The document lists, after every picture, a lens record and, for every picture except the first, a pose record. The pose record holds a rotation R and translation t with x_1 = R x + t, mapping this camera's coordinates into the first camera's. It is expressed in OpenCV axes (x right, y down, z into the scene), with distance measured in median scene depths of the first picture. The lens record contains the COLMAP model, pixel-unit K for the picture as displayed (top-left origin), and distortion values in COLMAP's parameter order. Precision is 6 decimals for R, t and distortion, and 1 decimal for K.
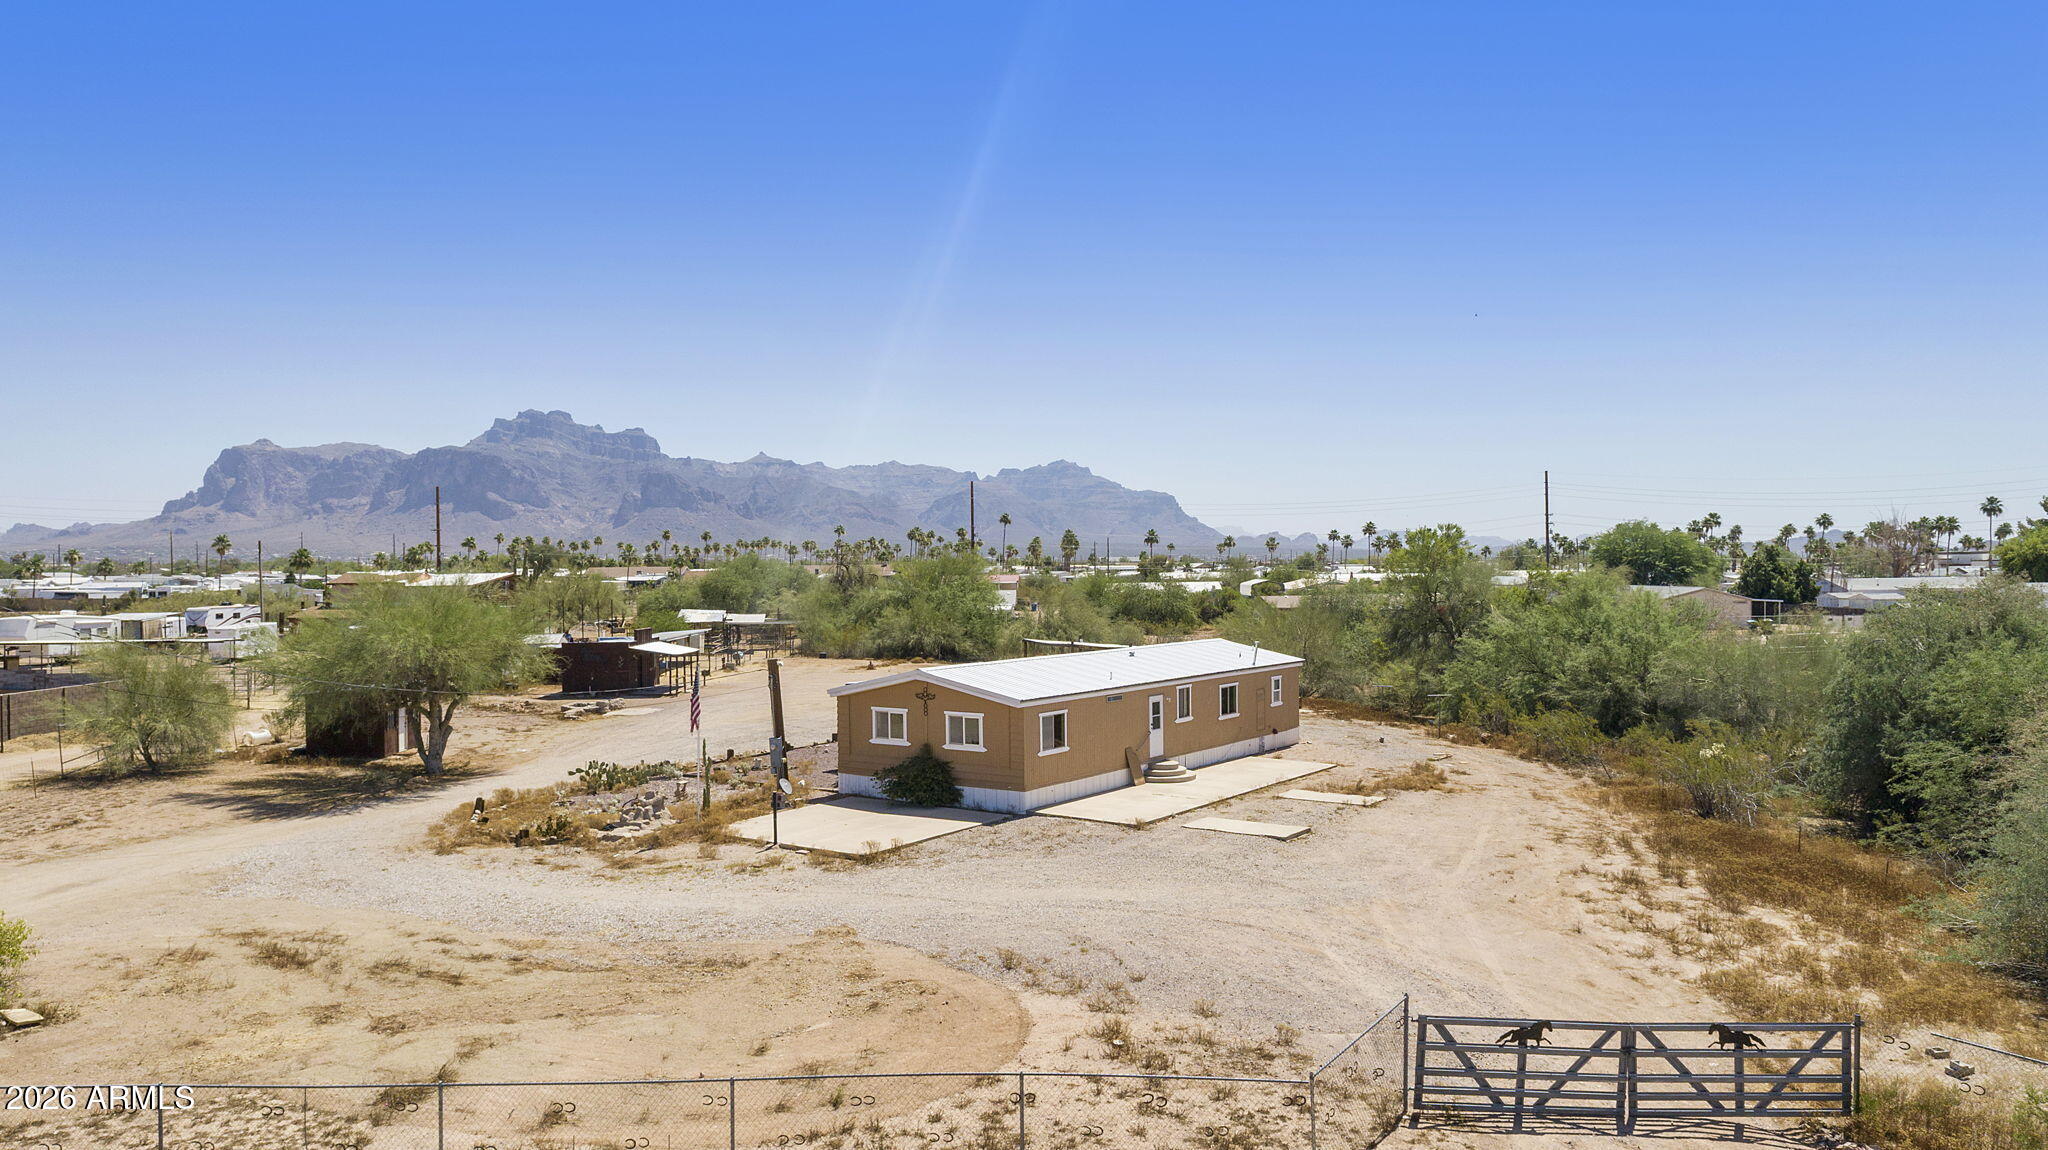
lens RADIAL K [[1389.1, 0, 1024.0], [0, 1389.1, 575.0], [0, 0, 1]] dist [-0.011730, 0.009120]
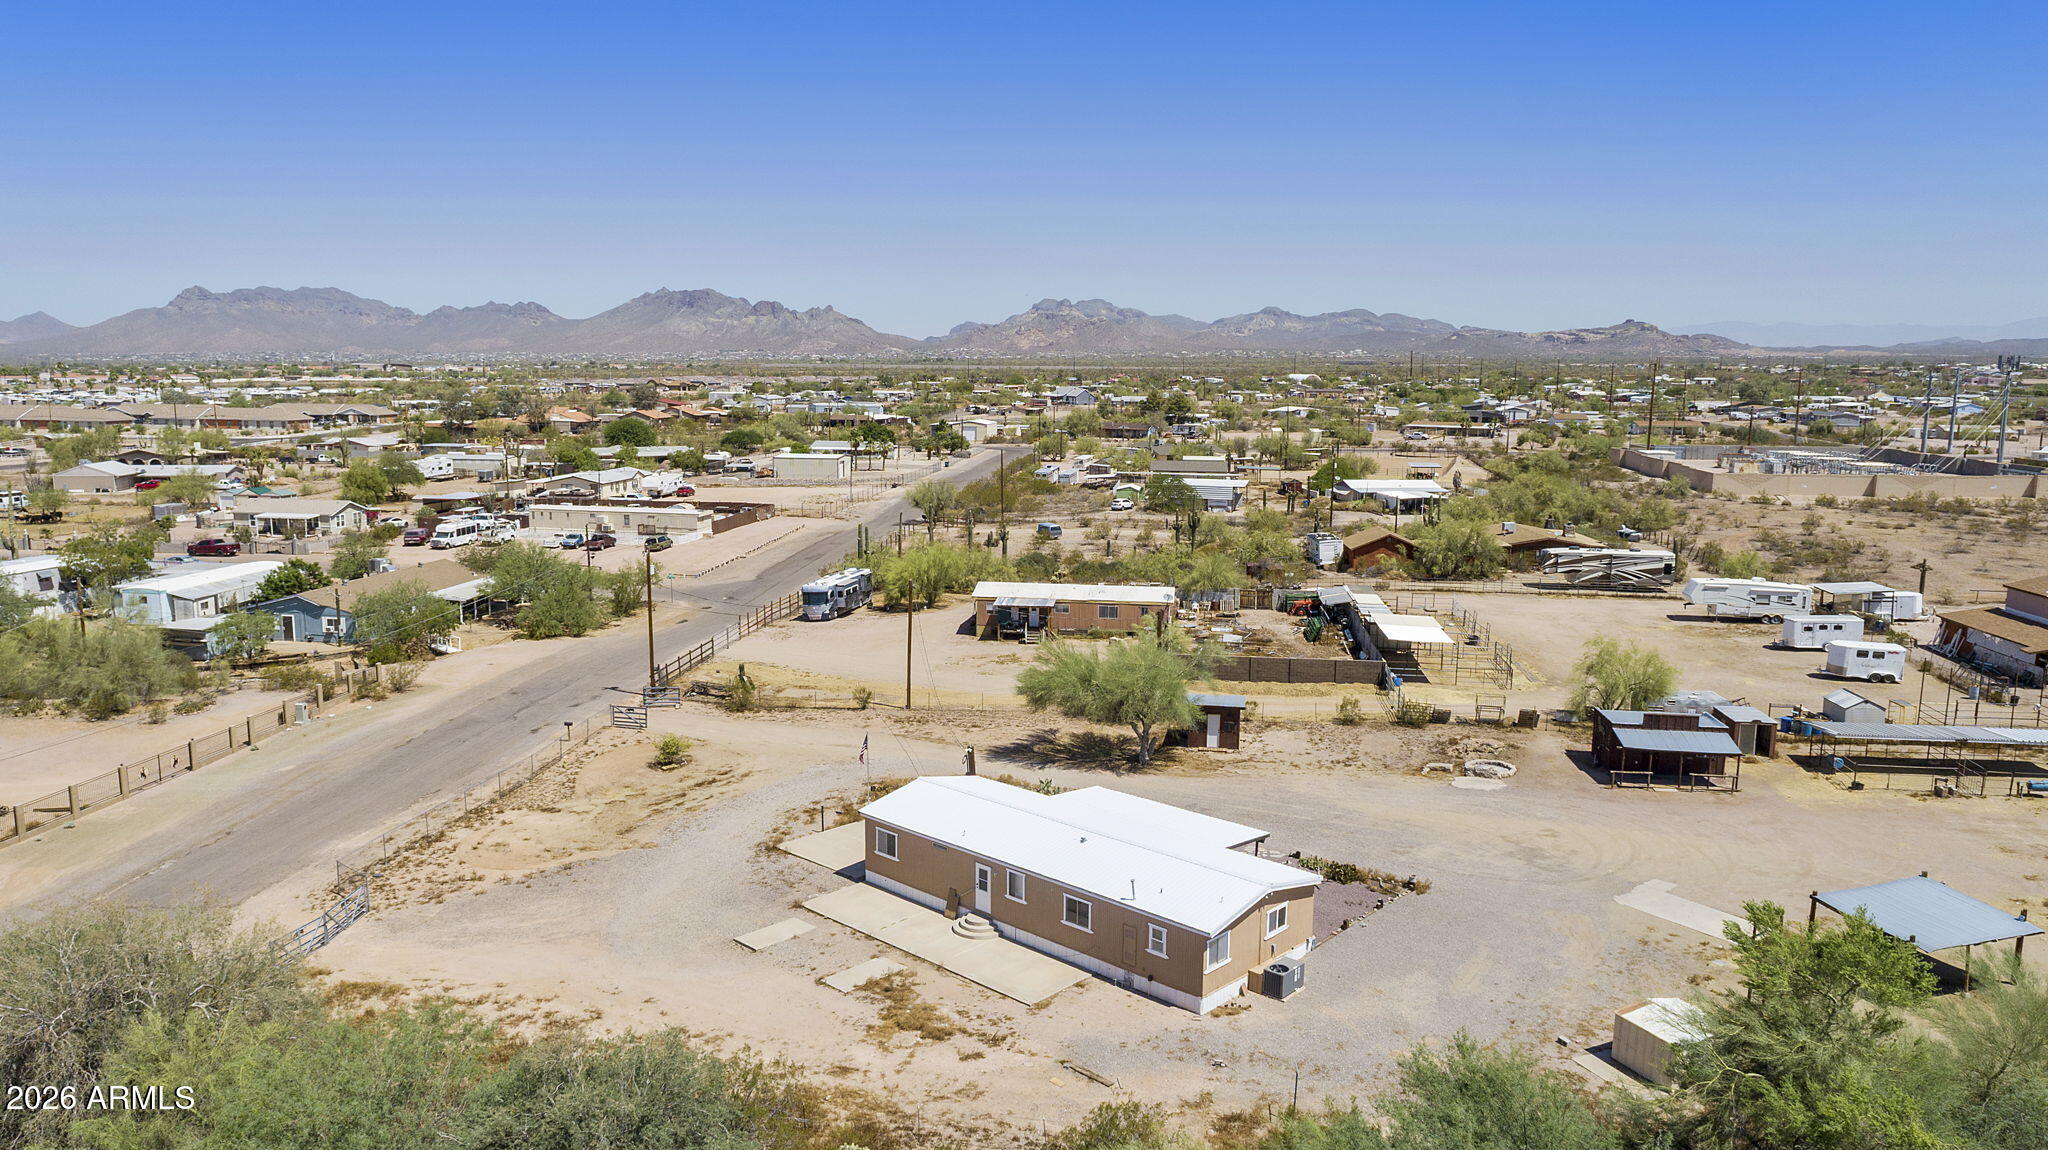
lens RADIAL K [[1389.1, 0, 1024.0], [0, 1389.1, 575.0], [0, 0, 1]] dist [-0.011730, 0.009120]
pose [[-0.129353, 0.160005, -0.978604, 0.995335], [-0.011428, 0.986589, 0.162822, -0.292201], [0.991533, 0.032245, -0.125790, 0.933282]]
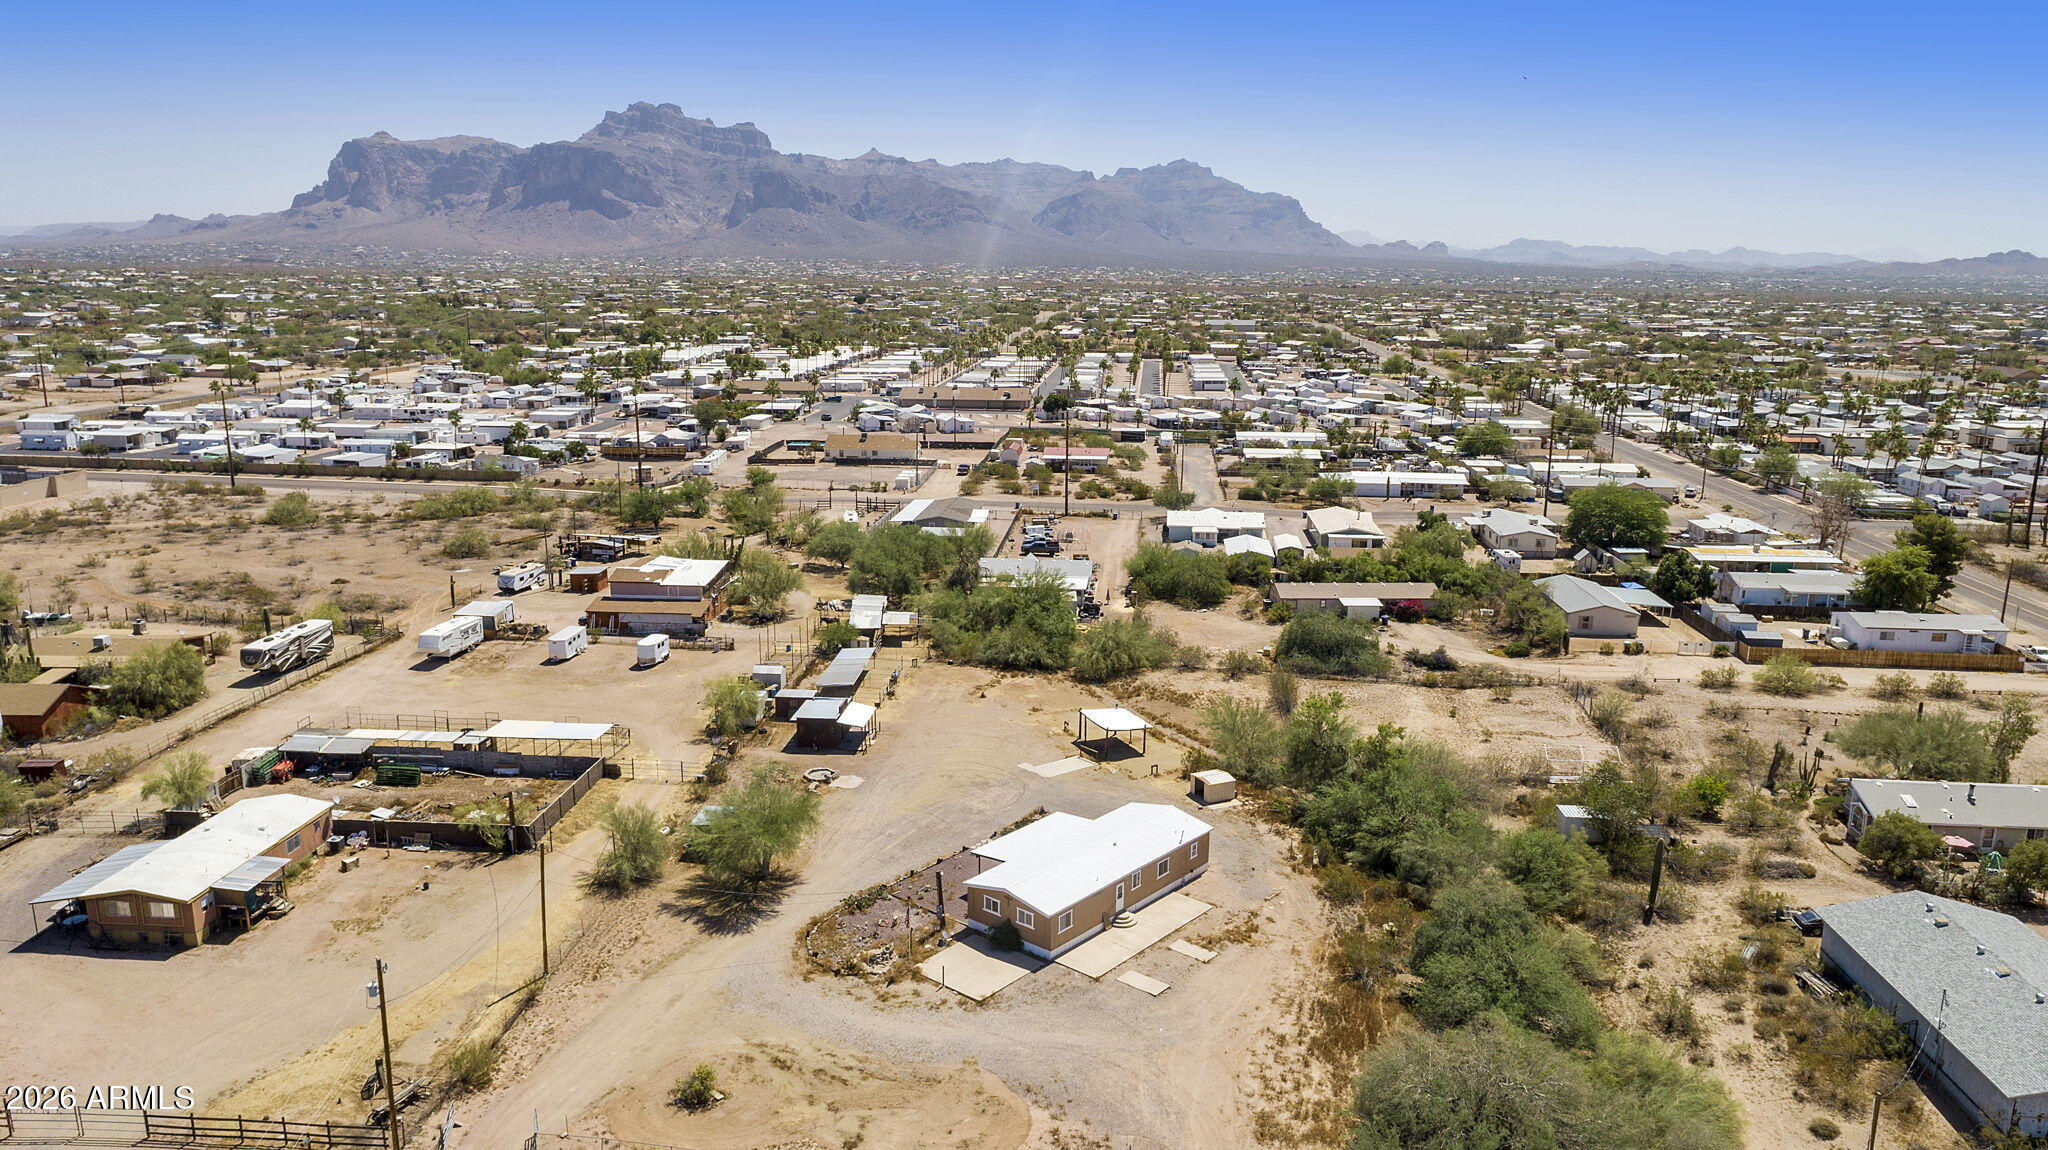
lens RADIAL K [[1389.1, 0, 1024.0], [0, 1389.1, 575.0], [0, 0, 1]] dist [-0.011730, 0.009120]
pose [[0.996547, 0.034786, -0.075386, 0.072694], [-0.018121, 0.977235, 0.211384, -0.629148], [0.081023, -0.209288, 0.974492, -0.736115]]
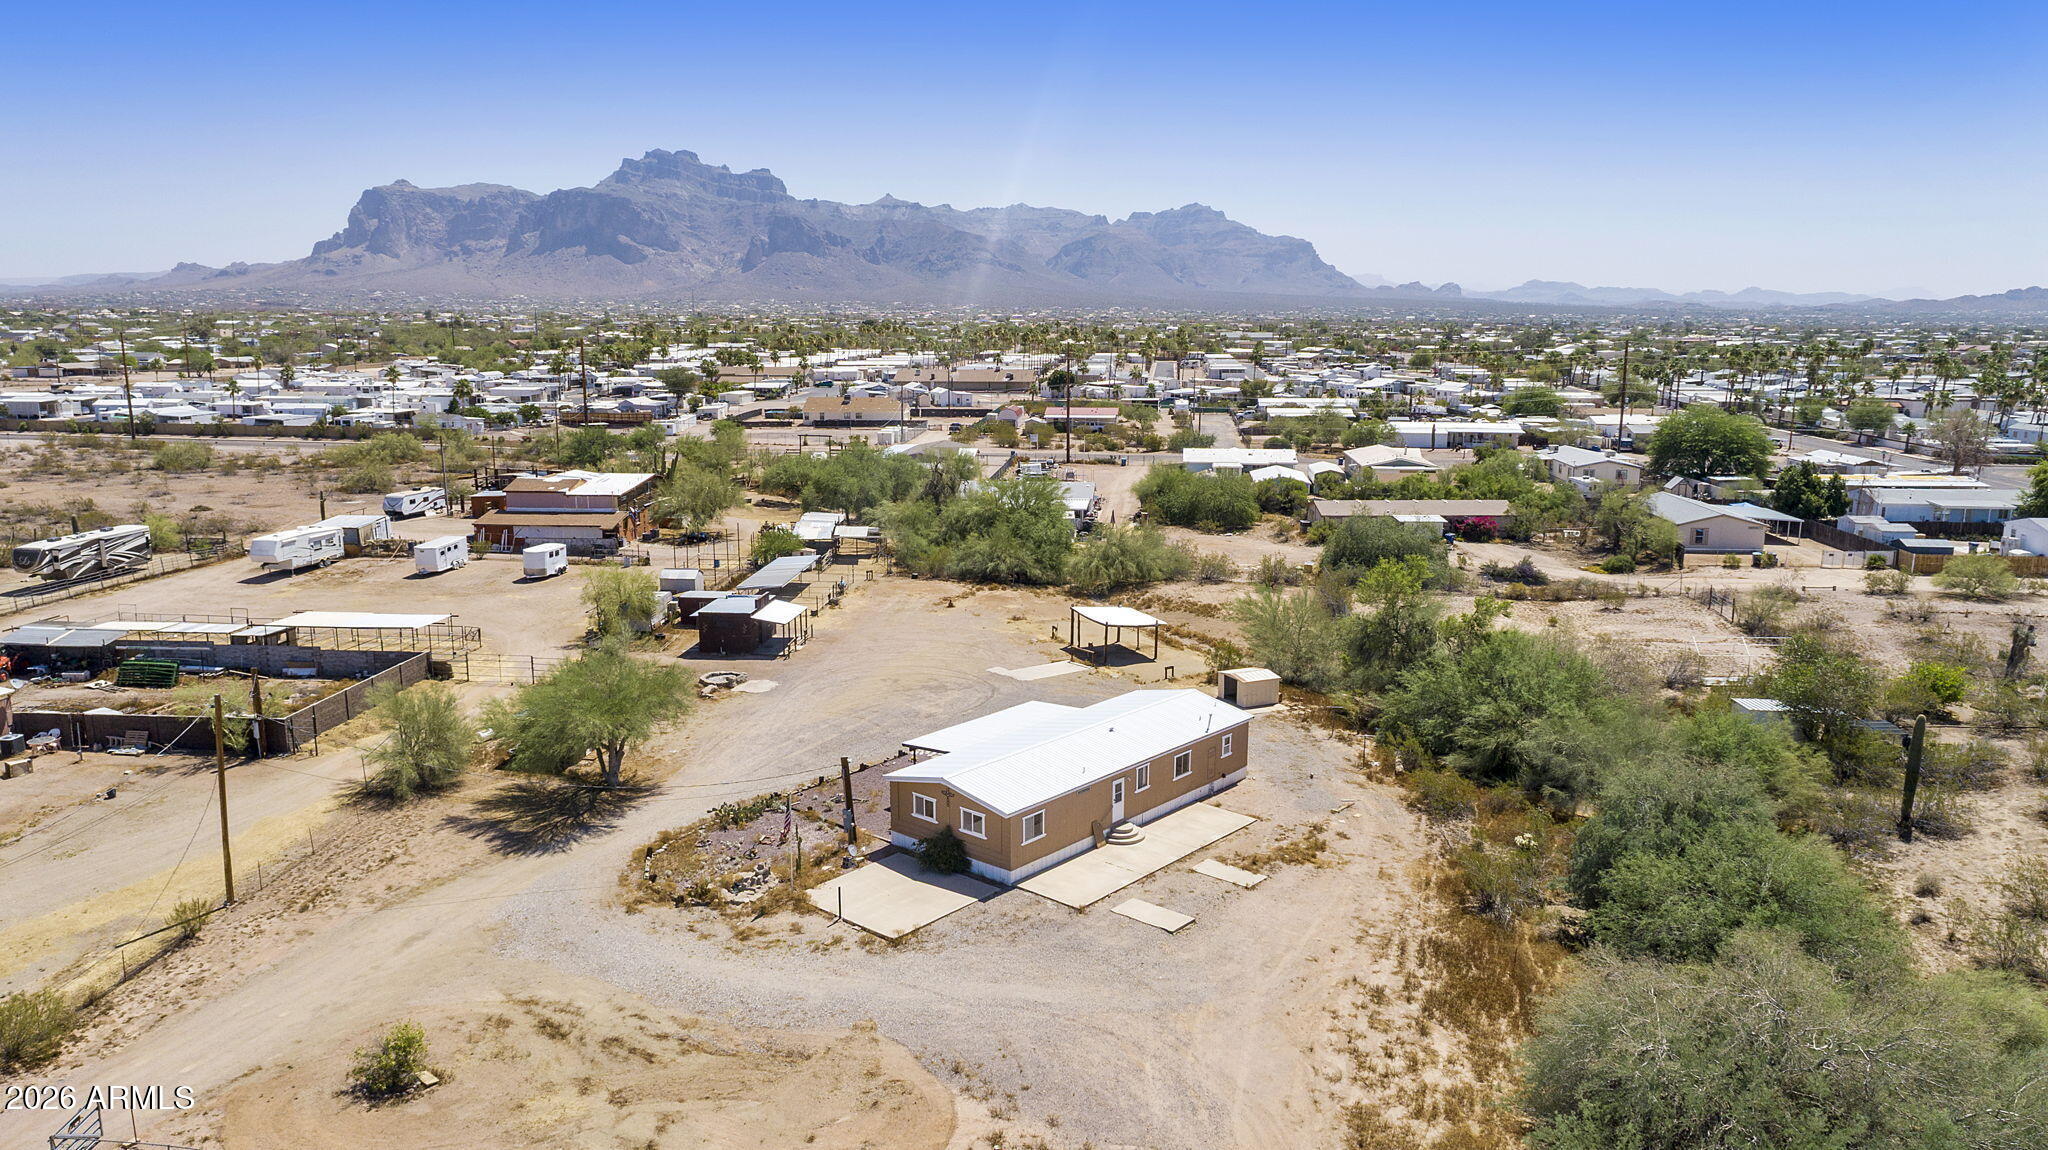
lens RADIAL K [[1389.1, 0, 1024.0], [0, 1389.1, 575.0], [0, 0, 1]] dist [-0.011730, 0.009120]
pose [[0.995754, 0.028702, -0.087462, 0.091945], [-0.012506, 0.983518, 0.180375, -0.286606], [0.091197, -0.178515, 0.979702, -0.262822]]
